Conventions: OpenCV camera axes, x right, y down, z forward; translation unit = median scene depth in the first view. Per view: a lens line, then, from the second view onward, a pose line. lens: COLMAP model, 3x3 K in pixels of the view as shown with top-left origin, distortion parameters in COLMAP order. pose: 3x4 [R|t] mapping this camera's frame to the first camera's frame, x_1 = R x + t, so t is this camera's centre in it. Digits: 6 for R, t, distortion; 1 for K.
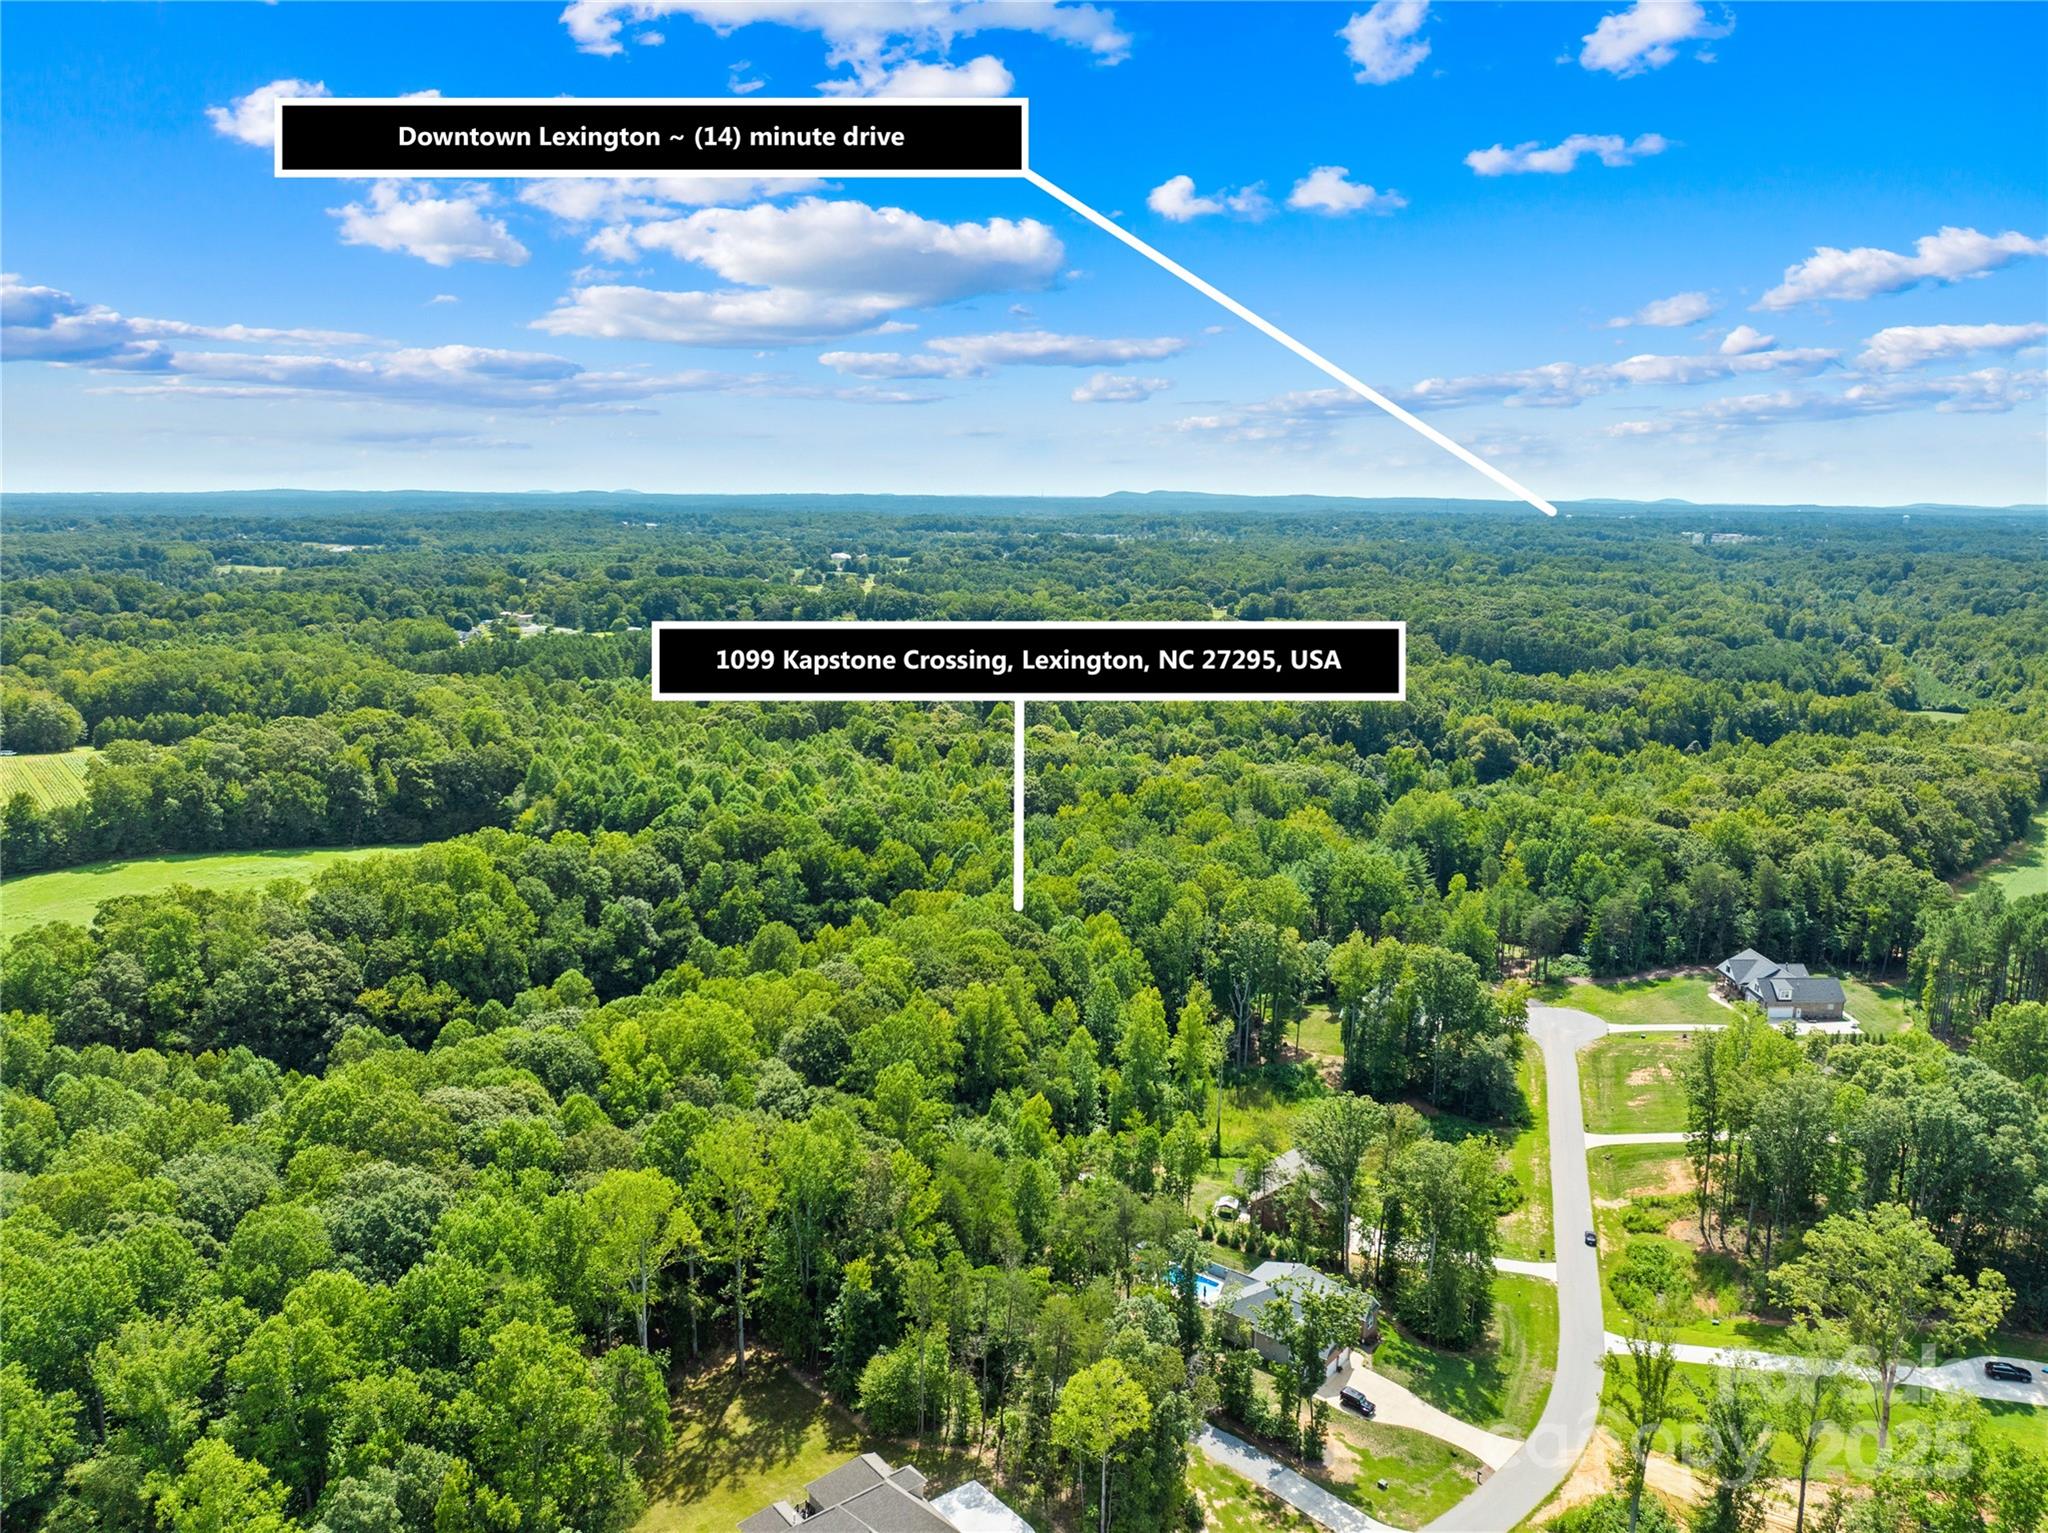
lens RADIAL K [[1478.5, 0, 1011.5], [0, 1478.5, 777.7], [0, 0, 1]] dist [-0.058737, 0.029956]
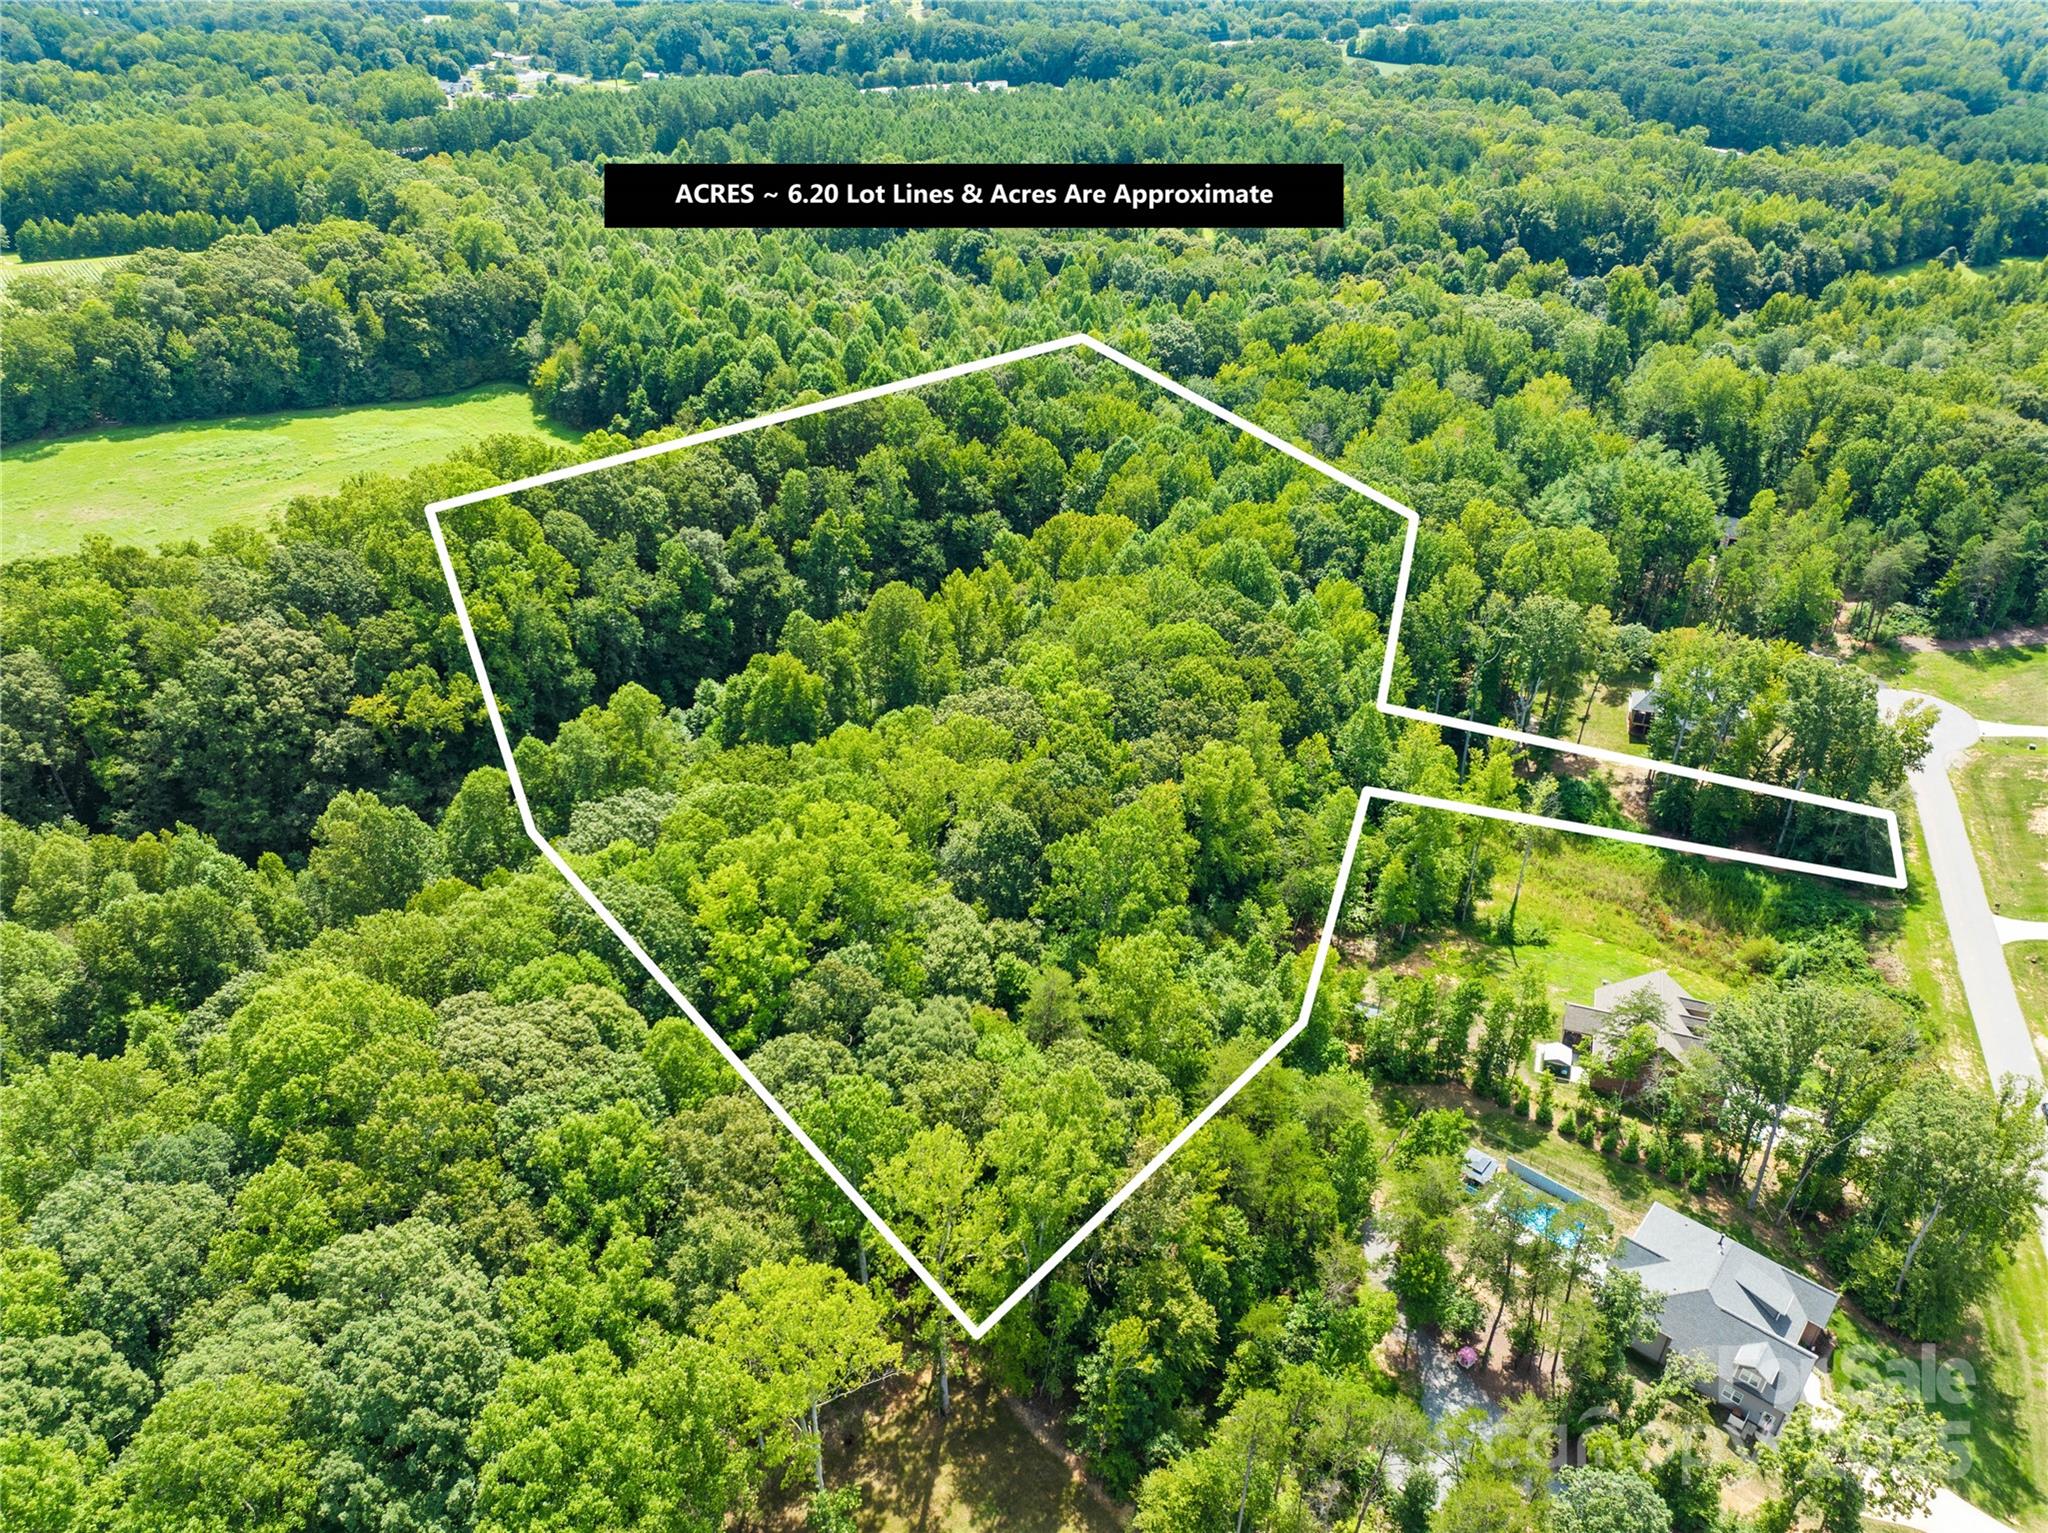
lens RADIAL K [[1478.5, 0, 1049.3], [0, 1478.5, 798.6], [0, 0, 1]] dist [-0.058737, 0.029956]
pose [[0.999969, 0.000588, -0.007891, -0.062824], [0.002330, 0.931157, 0.364611, -0.060506], [0.007562, -0.364618, 0.931126, 0.220402]]
